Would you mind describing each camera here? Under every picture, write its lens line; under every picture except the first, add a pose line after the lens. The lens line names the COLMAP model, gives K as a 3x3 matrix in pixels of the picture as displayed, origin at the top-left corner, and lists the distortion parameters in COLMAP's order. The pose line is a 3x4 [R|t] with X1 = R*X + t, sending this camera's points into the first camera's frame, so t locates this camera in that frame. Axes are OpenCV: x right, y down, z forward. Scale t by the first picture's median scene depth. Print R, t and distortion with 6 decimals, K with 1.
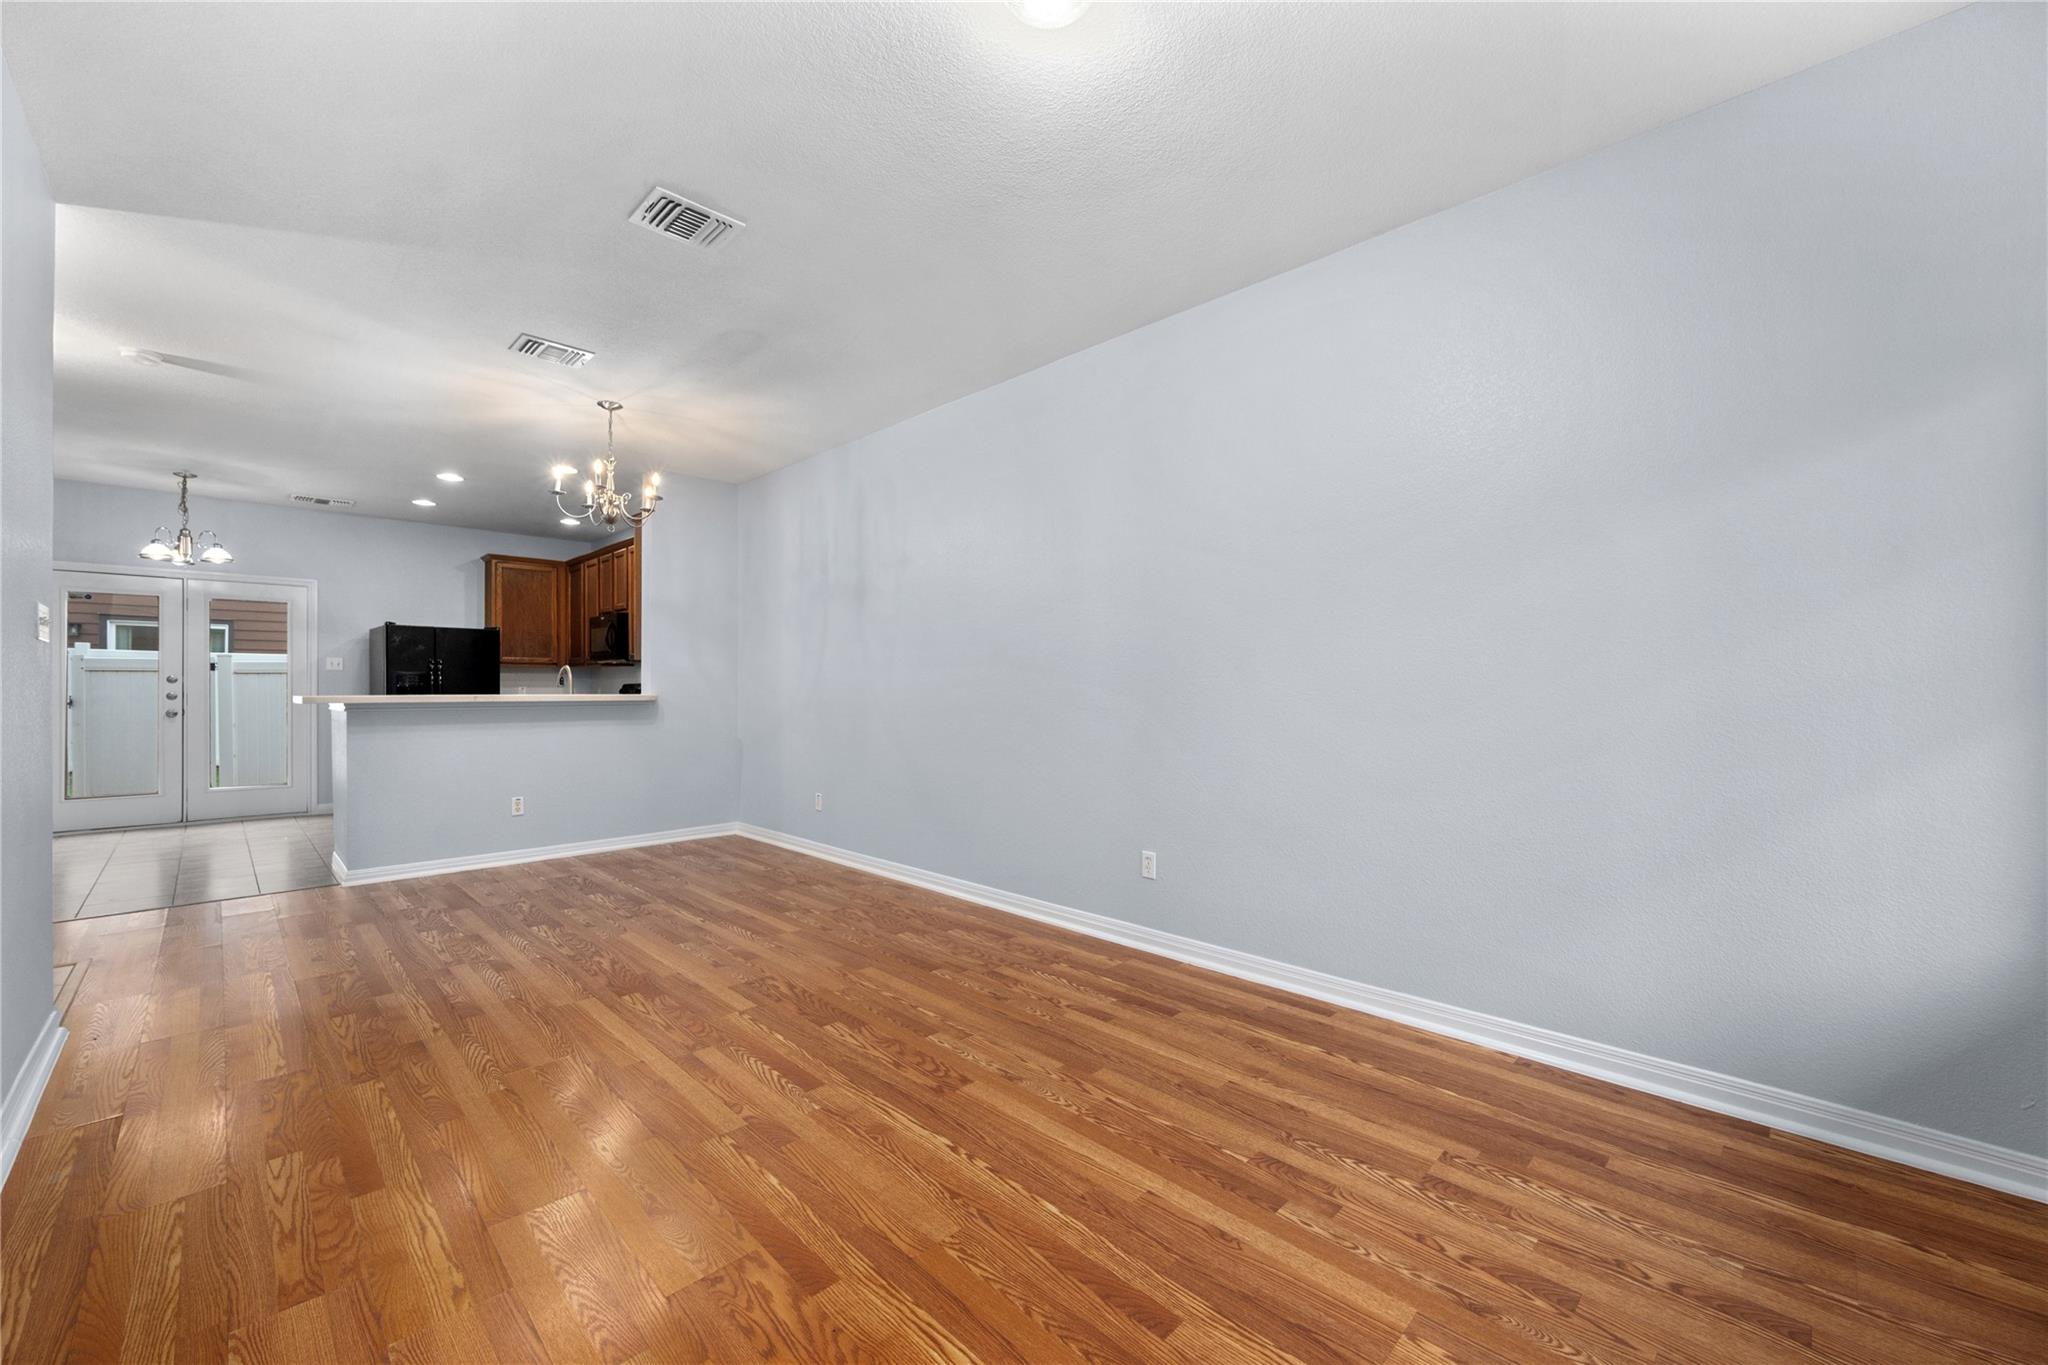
lens RADIAL K [[801.4, 0, 1001.6], [0, 801.4, 684.6], [0, 0, 1]] dist [-0.003929, 0.000342]
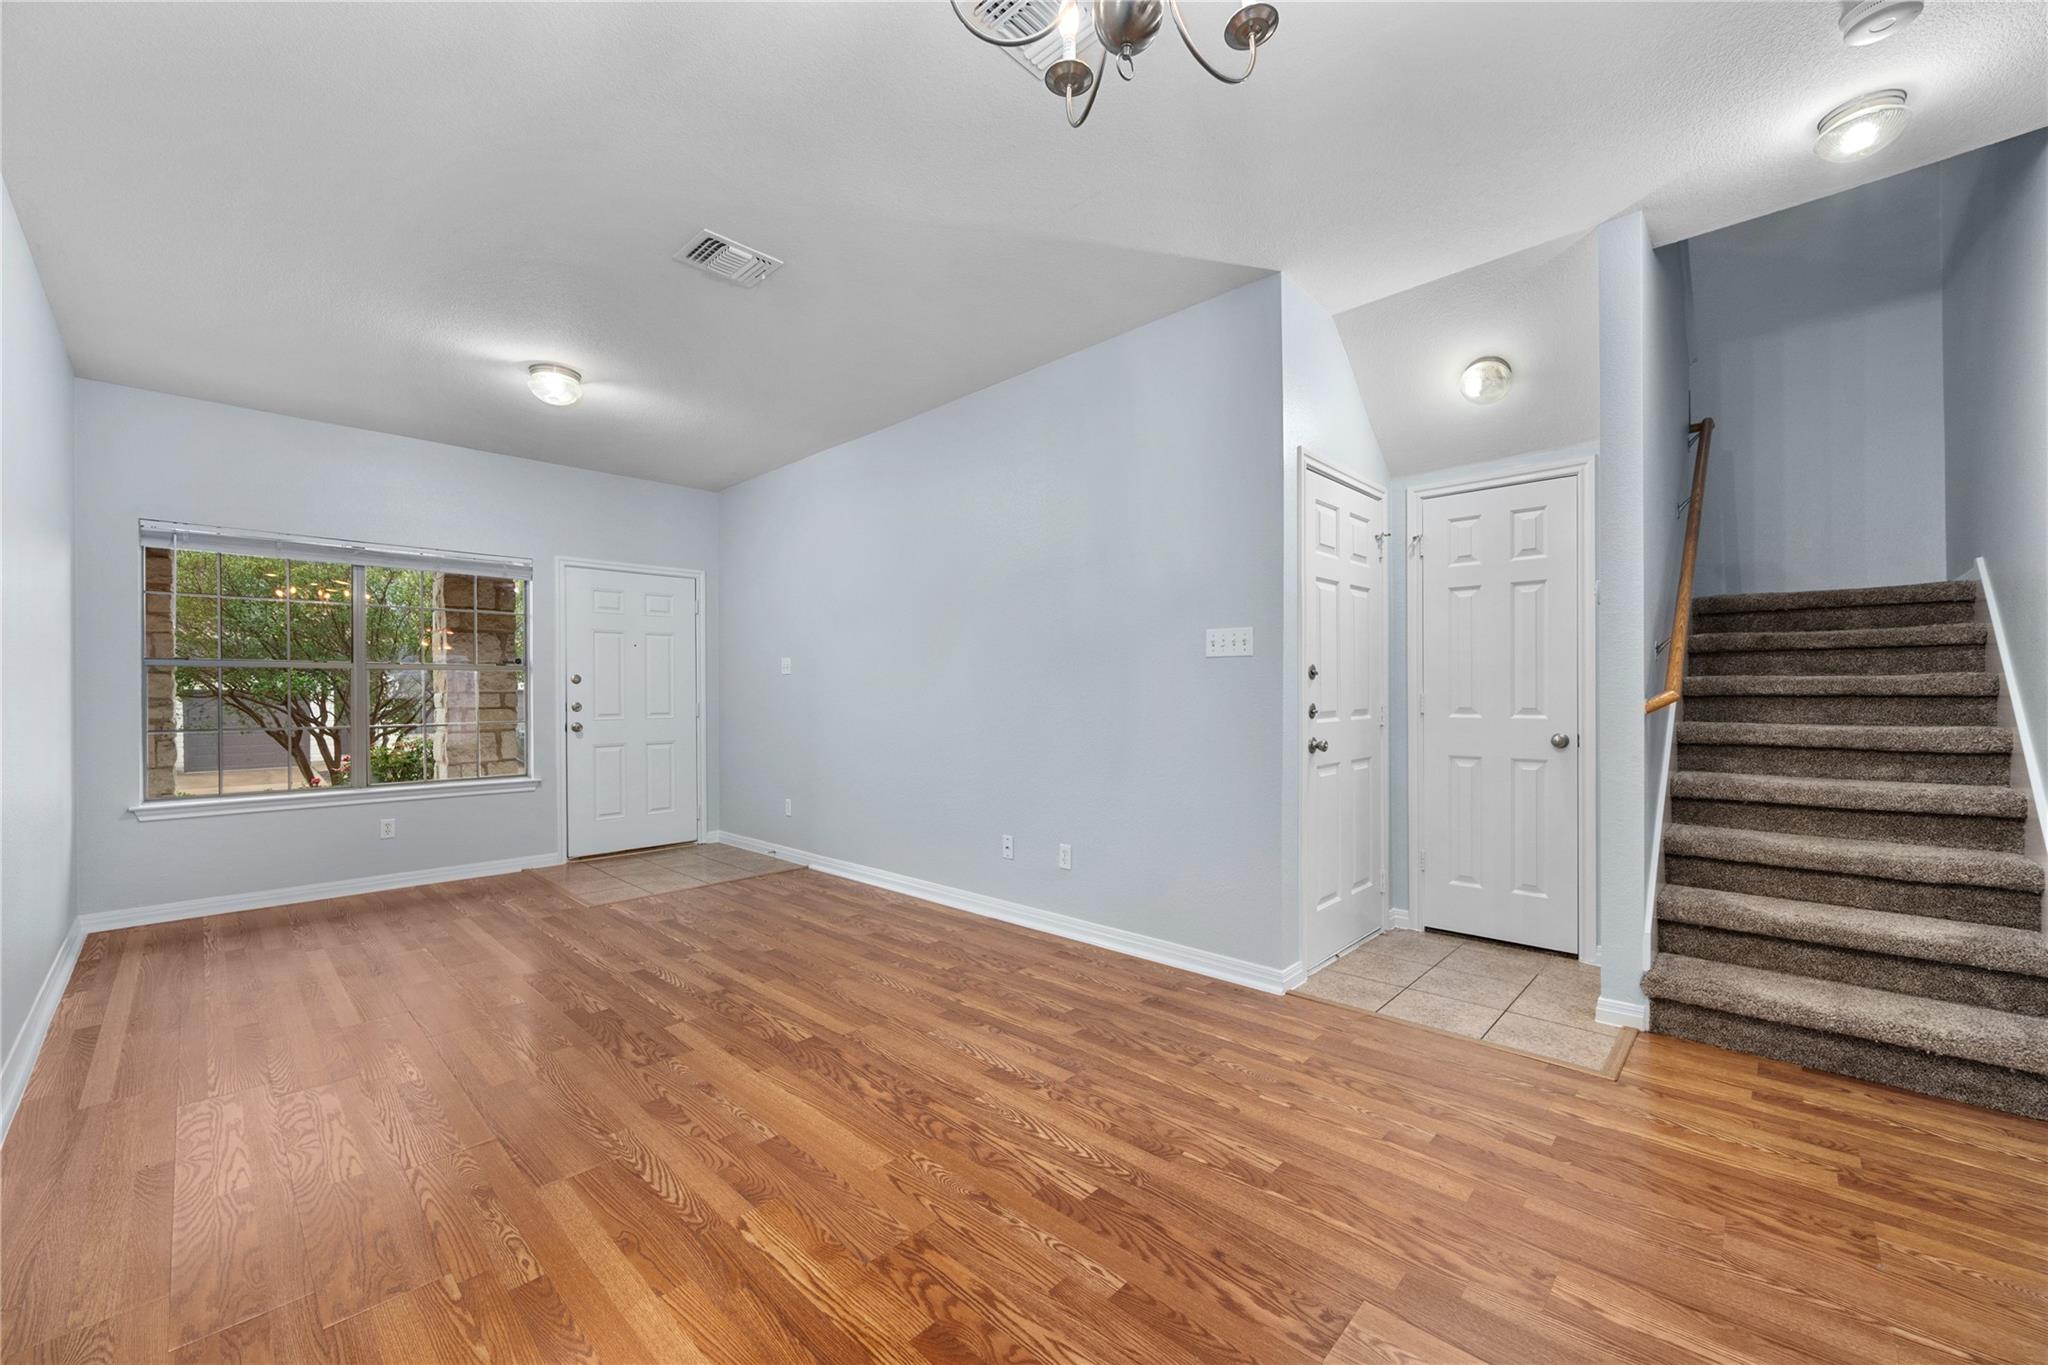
lens RADIAL K [[801.4, 0, 1017.3], [0, 801.4, 692.2], [0, 0, 1]] dist [-0.003929, 0.000342]
pose [[-0.999313, 0.007446, -0.036318, -0.543553], [0.007663, 0.999954, -0.005842, 0.003568], [0.036273, -0.006116, -0.999323, 1.541652]]
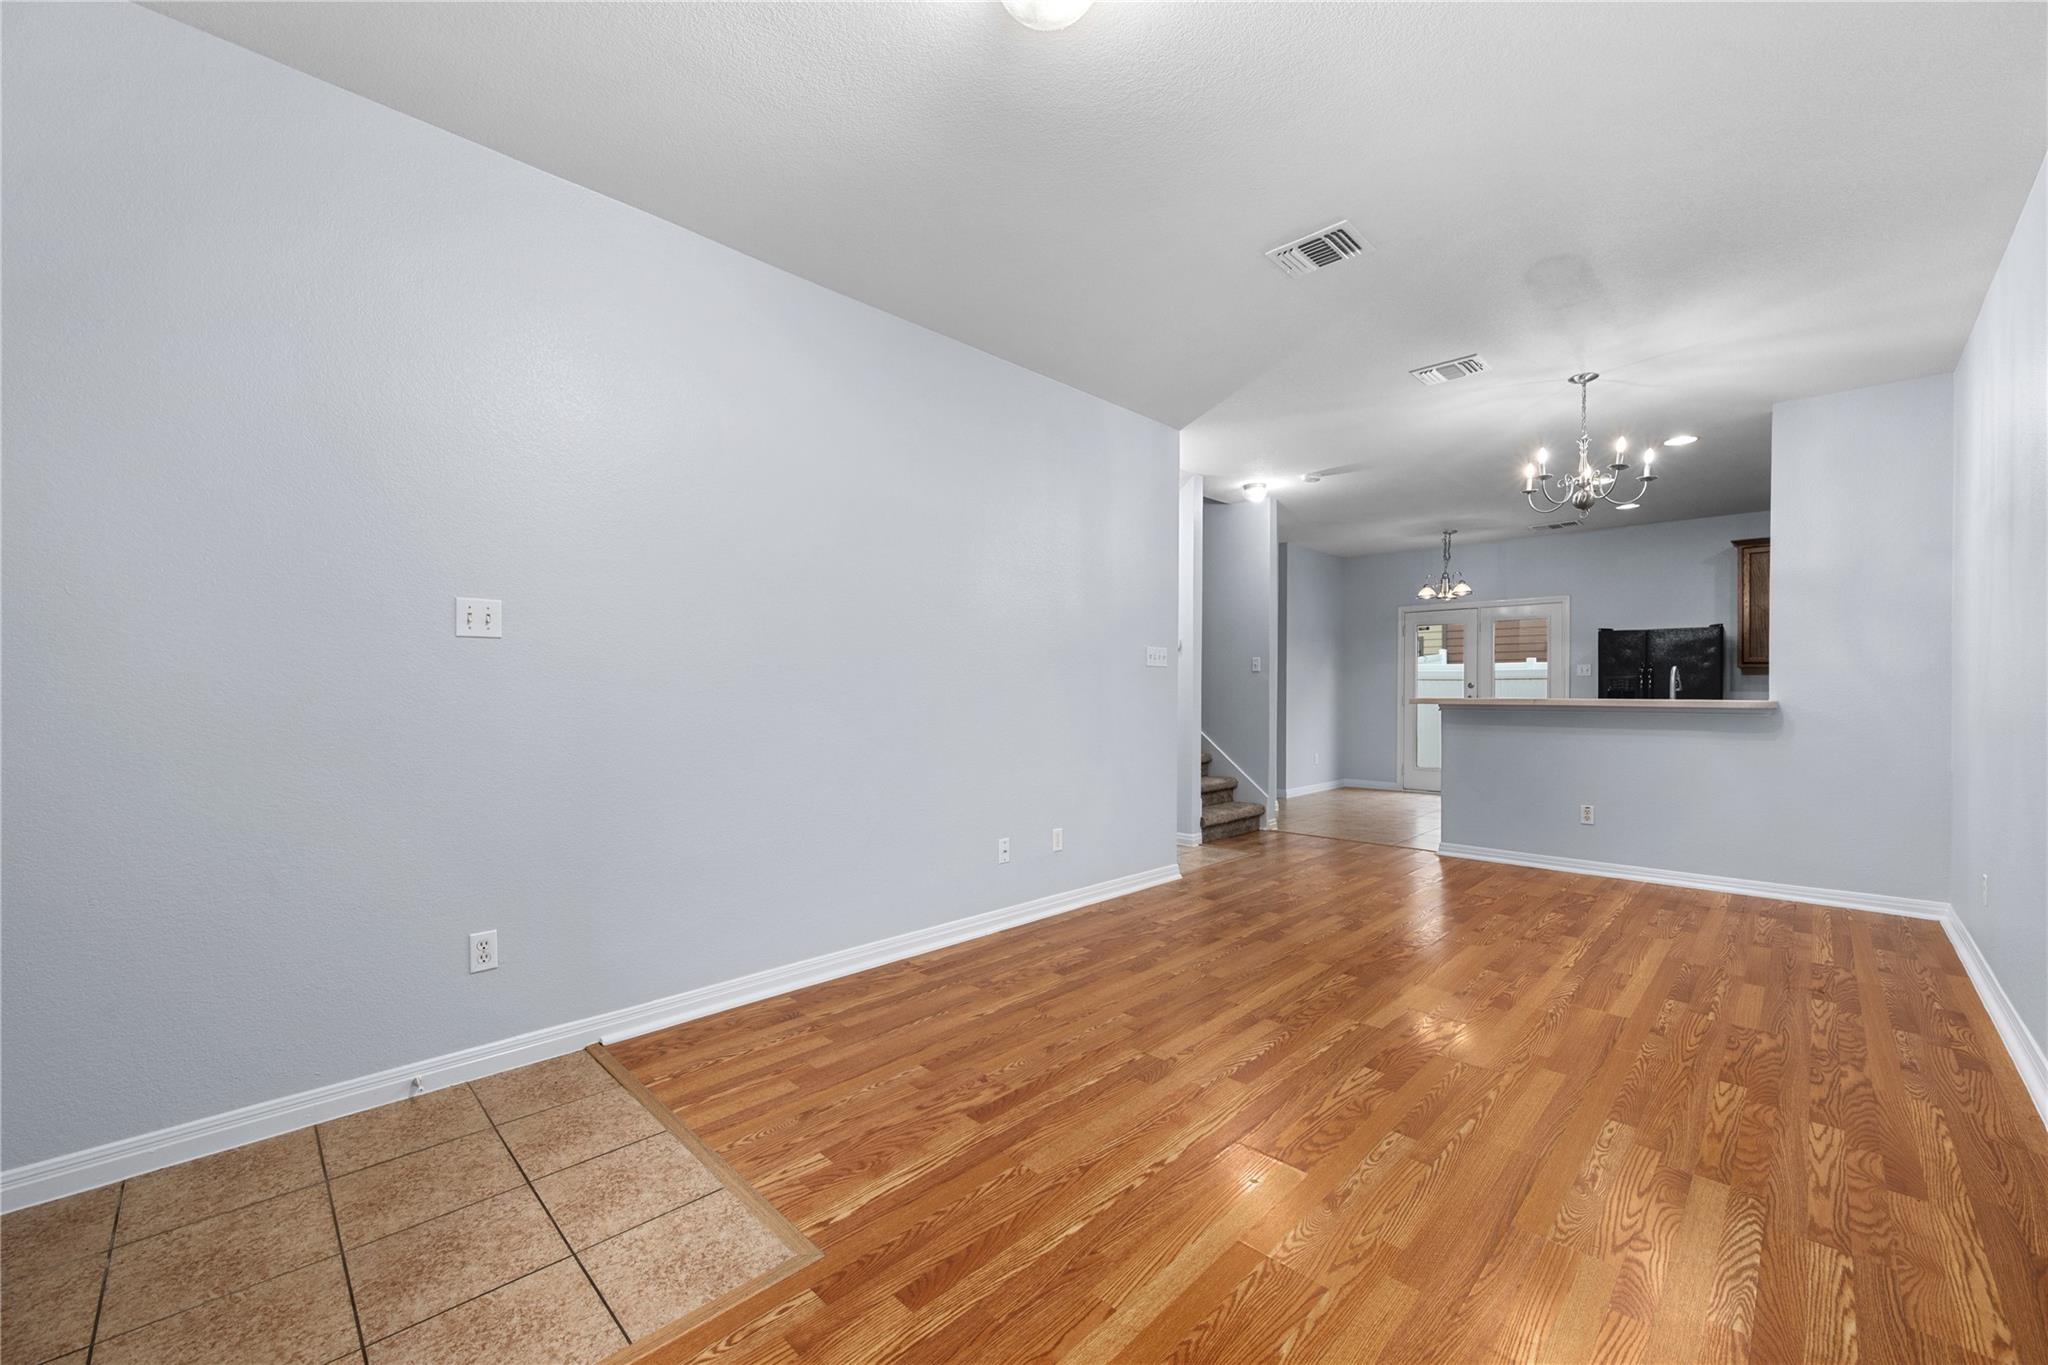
lens RADIAL K [[801.4, 0, 1033.6], [0, 801.4, 698.8], [0, 0, 1]] dist [-0.003929, 0.000342]
pose [[0.026819, 0.009846, -0.999592, 0.484387], [0.002664, 0.999947, 0.009921, 0.001215], [0.999637, -0.002929, 0.026791, 0.439609]]
